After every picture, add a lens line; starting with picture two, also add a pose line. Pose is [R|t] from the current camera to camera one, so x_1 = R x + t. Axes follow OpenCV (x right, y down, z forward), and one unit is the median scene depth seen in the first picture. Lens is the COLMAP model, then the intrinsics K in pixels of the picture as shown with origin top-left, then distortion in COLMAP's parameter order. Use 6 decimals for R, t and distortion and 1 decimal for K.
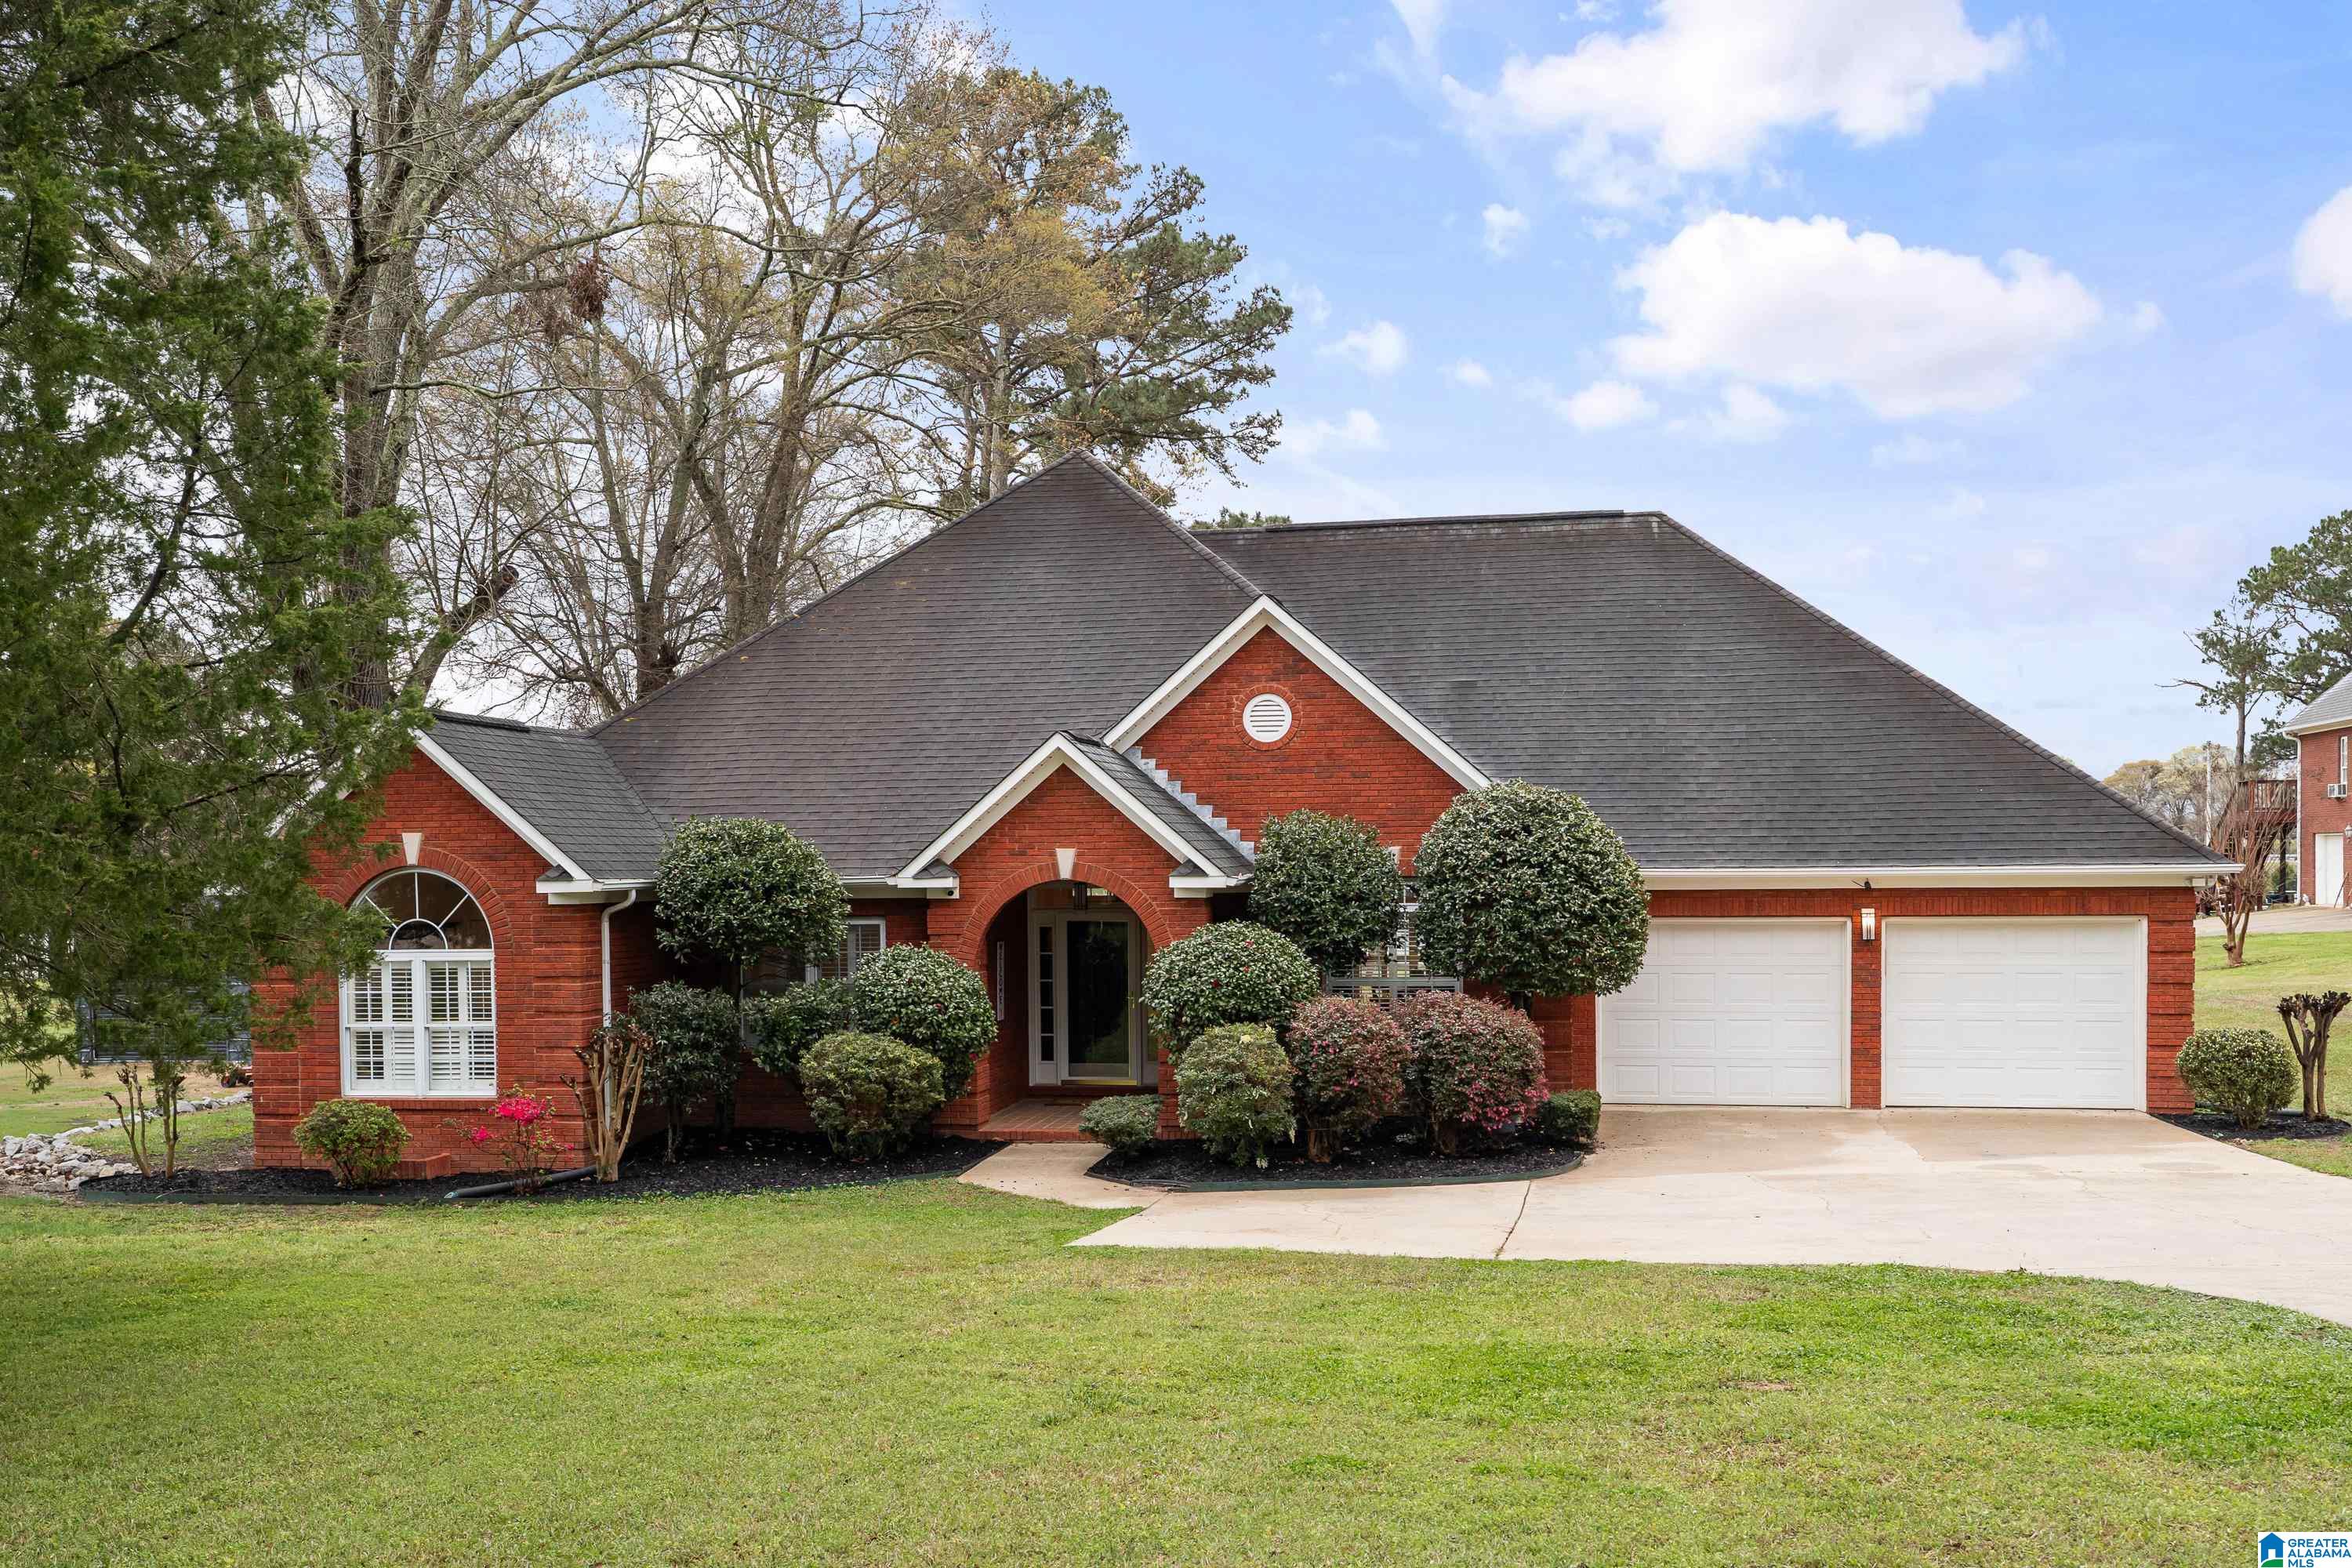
lens RADIAL K [[2160.9, 0, 1172.4], [0, 2160.9, 801.7], [0, 0, 1]] dist [0.011029, 0.000000]
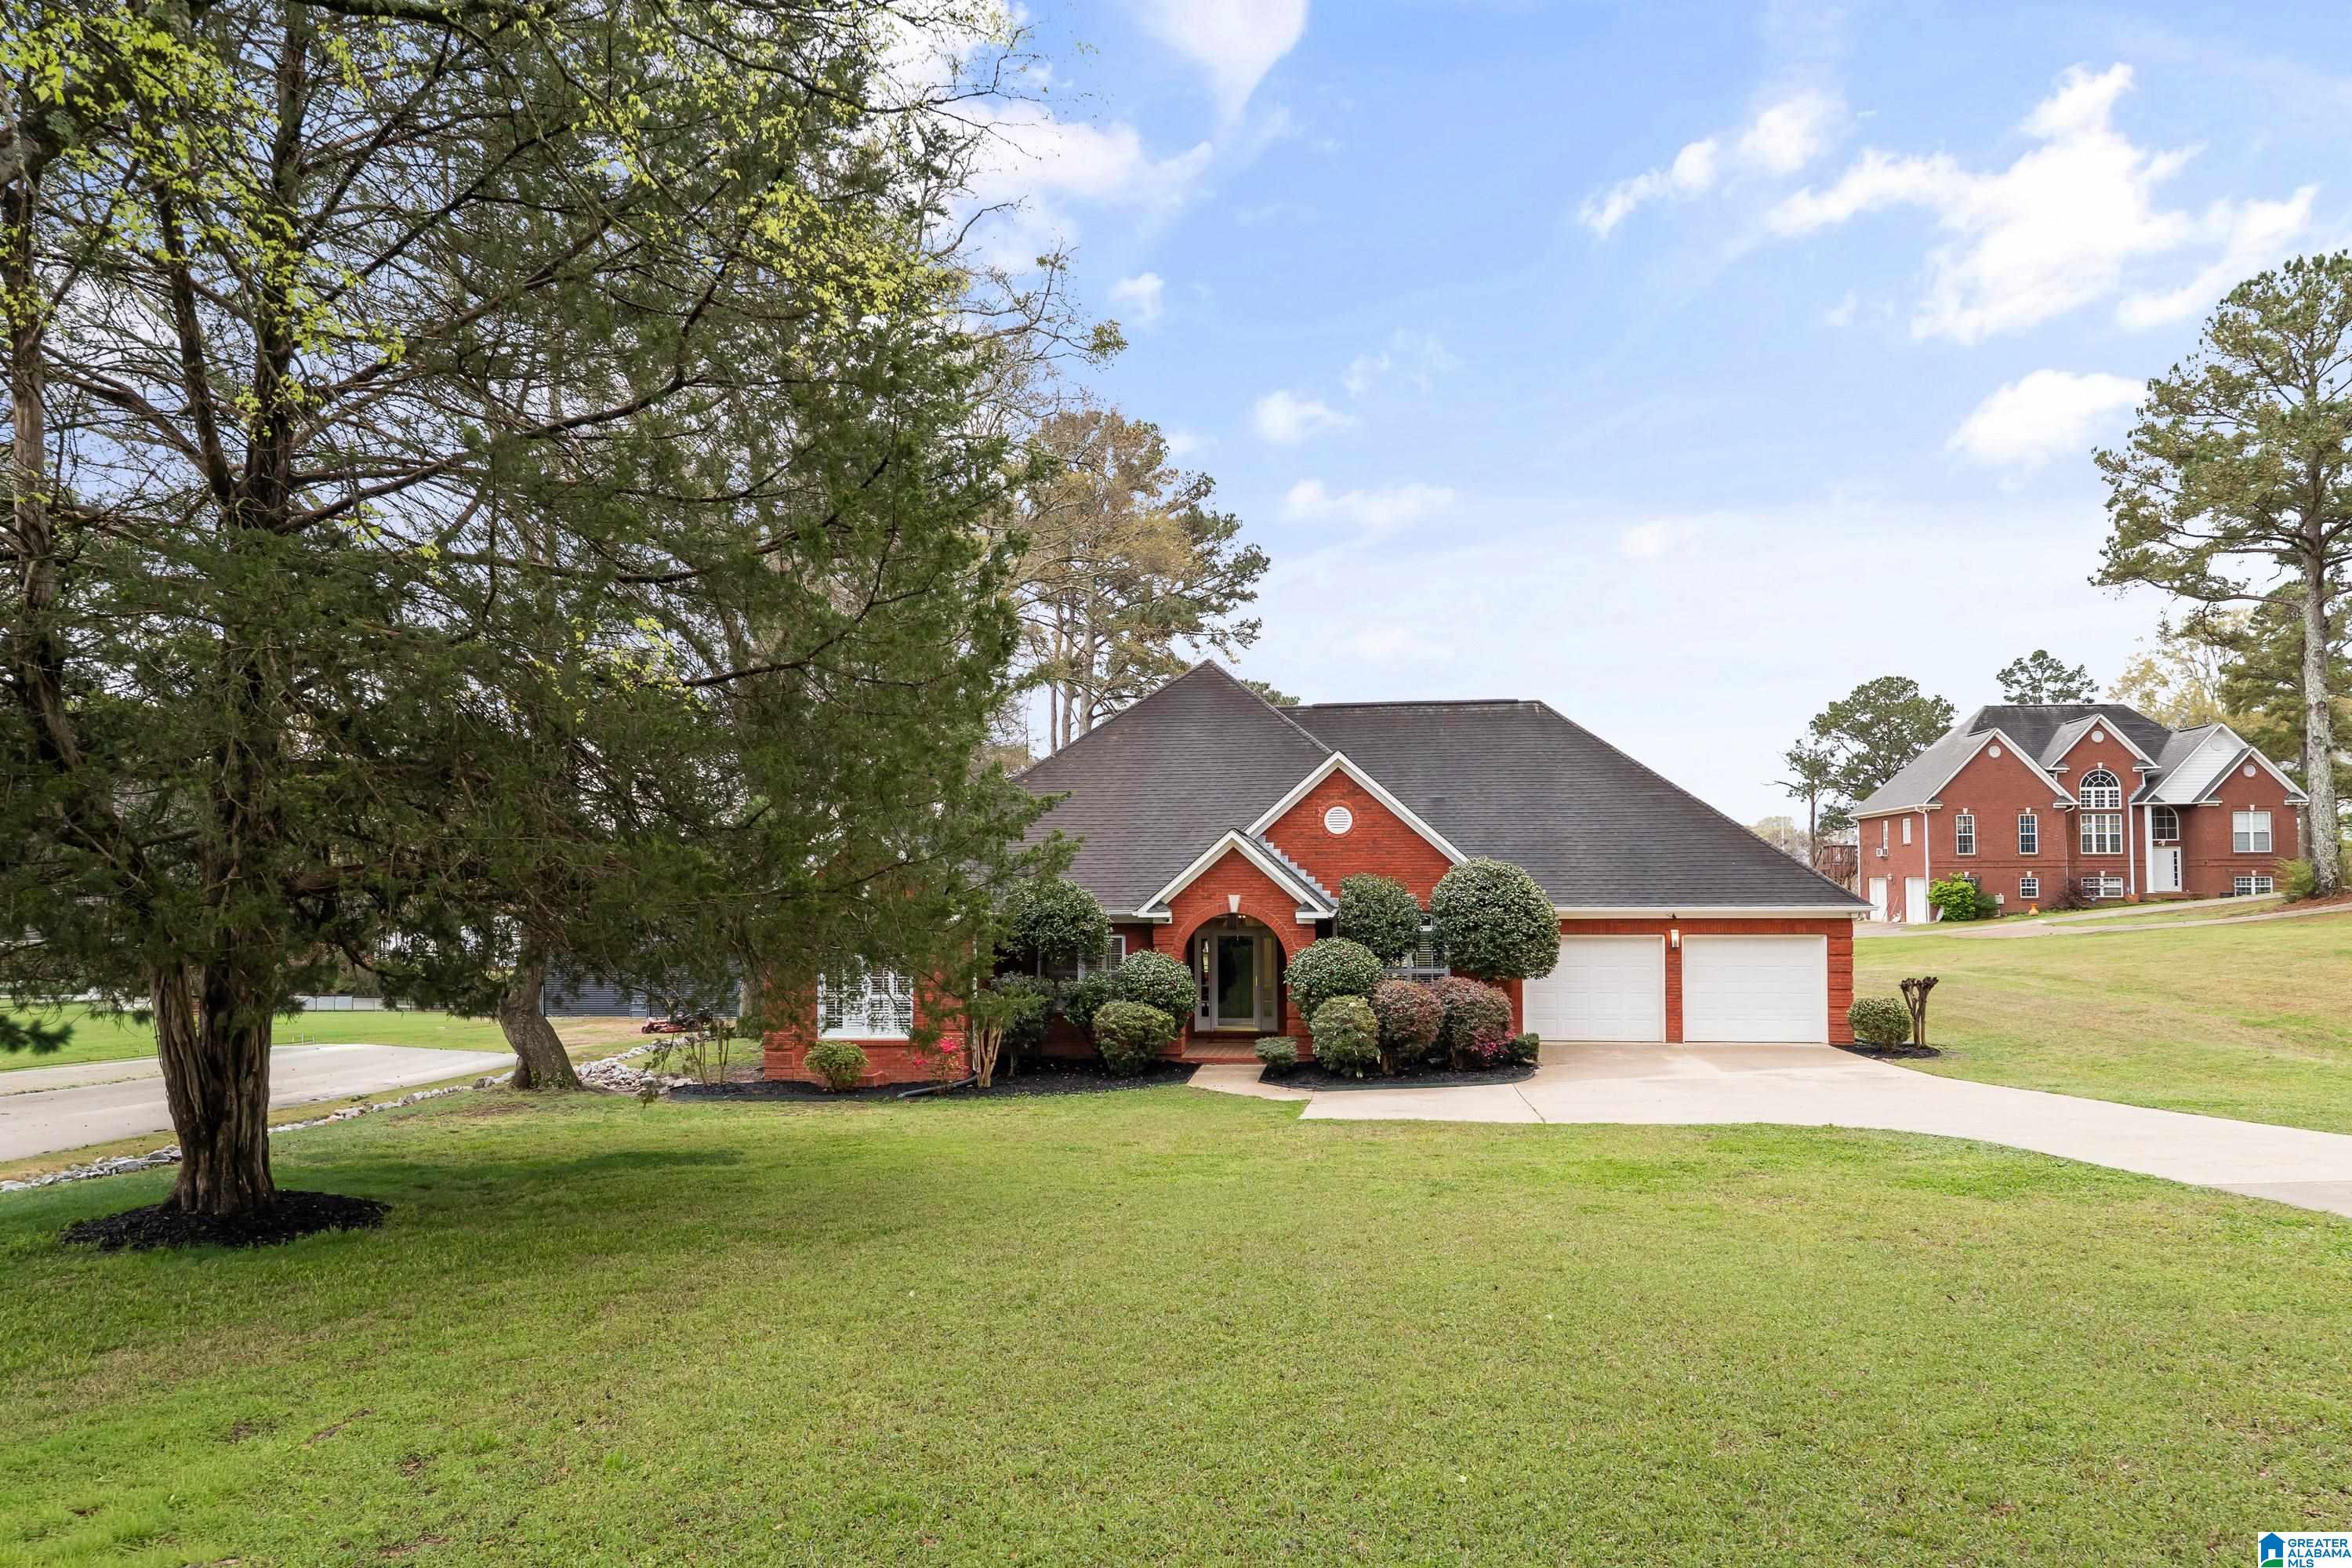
lens RADIAL K [[1432.5, 0, 1180.3], [0, 1432.5, 762.3], [0, 0, 1]] dist [0.007011, 0.001733]
pose [[0.997650, 0.009321, 0.067884, -0.171042], [-0.005632, 0.998507, -0.054332, -0.022603], [-0.068289, 0.053822, 0.996213, -0.163684]]
